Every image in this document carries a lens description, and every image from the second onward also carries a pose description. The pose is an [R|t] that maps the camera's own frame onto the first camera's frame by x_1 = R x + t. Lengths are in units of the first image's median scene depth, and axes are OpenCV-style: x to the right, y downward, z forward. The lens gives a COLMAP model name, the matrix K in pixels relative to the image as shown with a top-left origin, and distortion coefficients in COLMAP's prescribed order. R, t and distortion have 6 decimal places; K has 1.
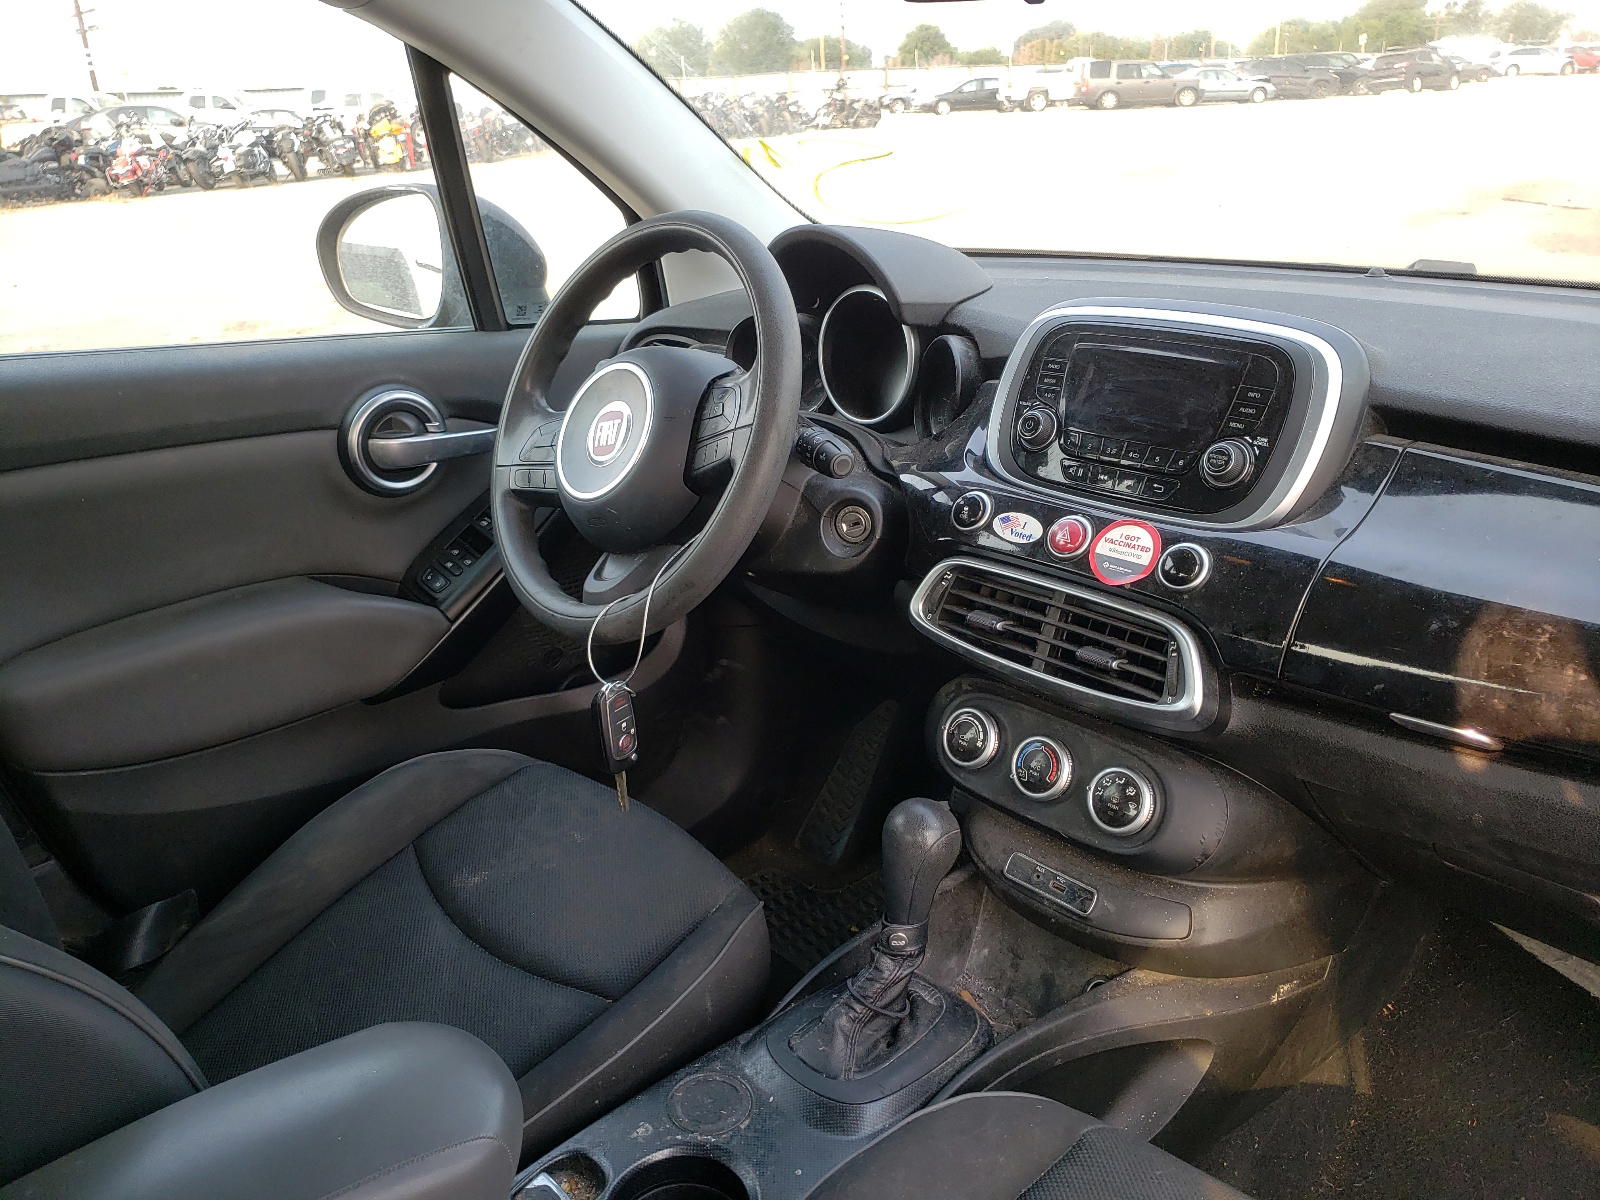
lens RADIAL K [[1231.3, 0, 800.0], [0, 1231.3, 600.0], [0, 0, 1]] dist [-0.006994, -0.000186]
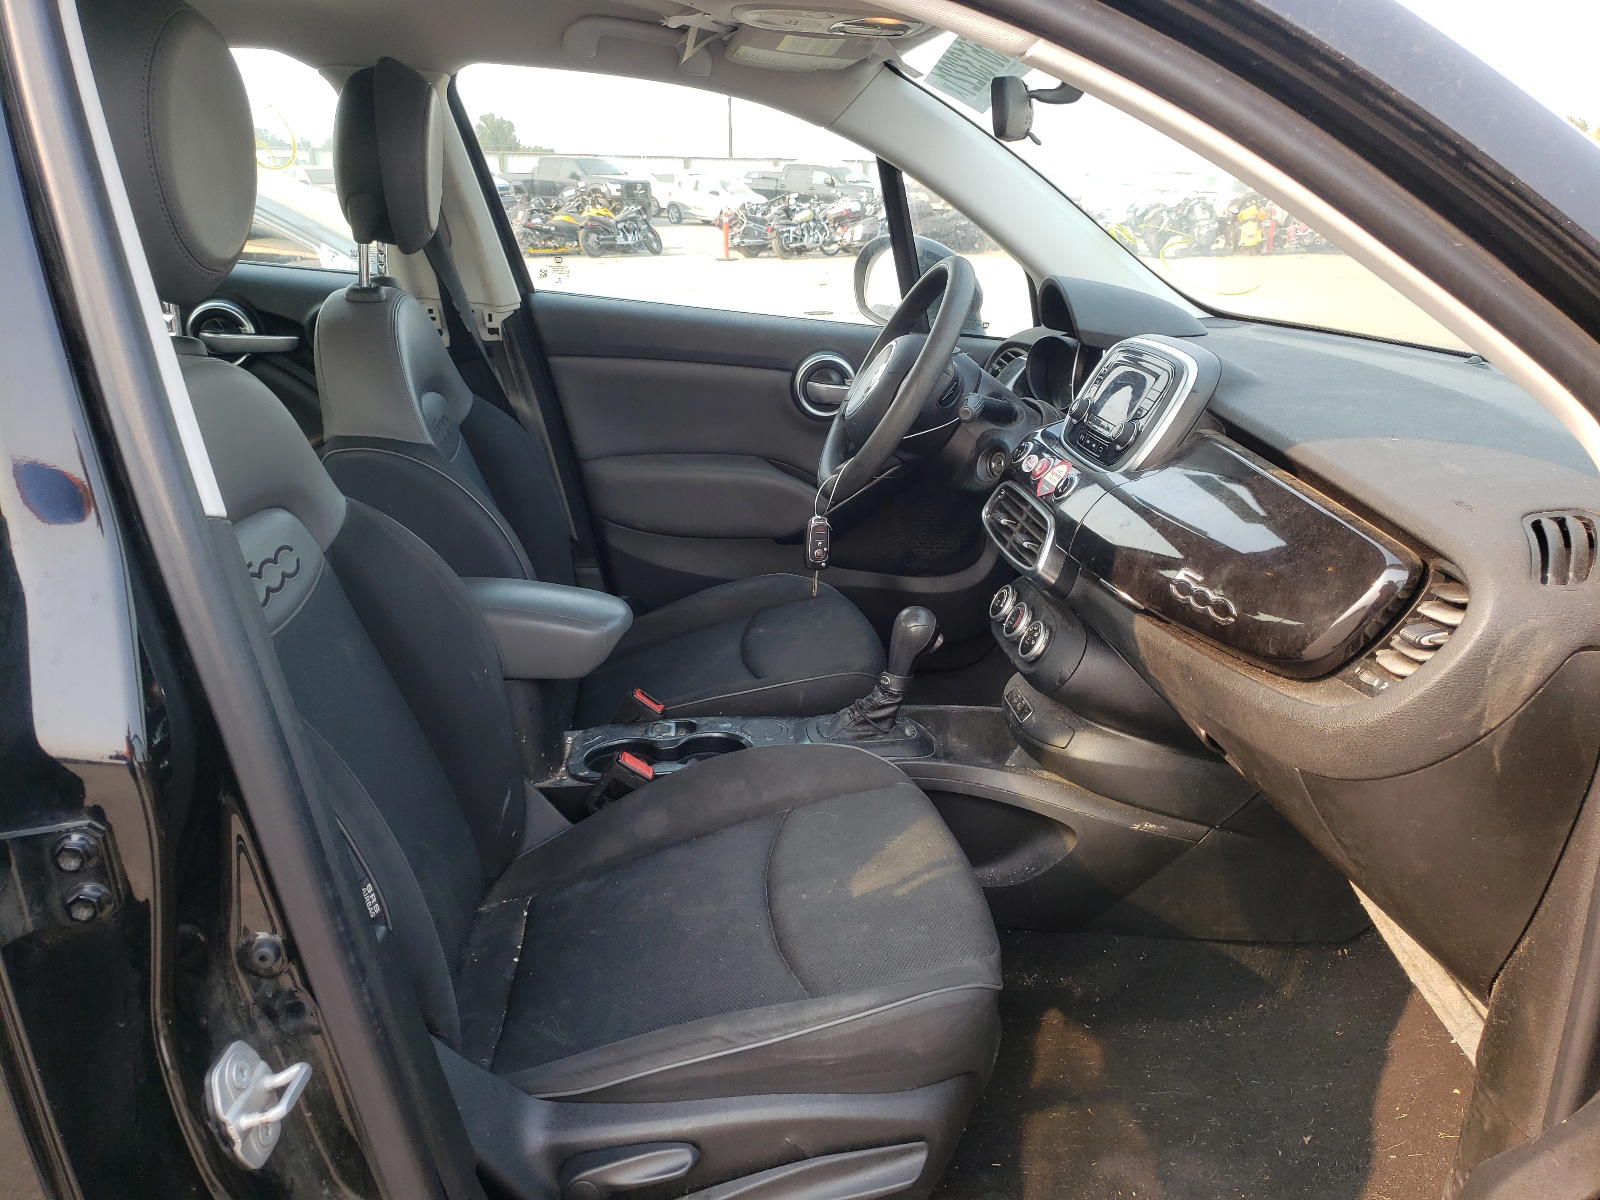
lens RADIAL K [[1231.3, 0, 800.0], [0, 1231.3, 600.0], [0, 0, 1]] dist [-0.006994, -0.000186]
pose [[0.788644, 0.242377, -0.565062, 0.661950], [-0.275927, 0.960799, 0.027019, 0.113211], [0.549459, 0.134608, 0.824606, -0.343732]]
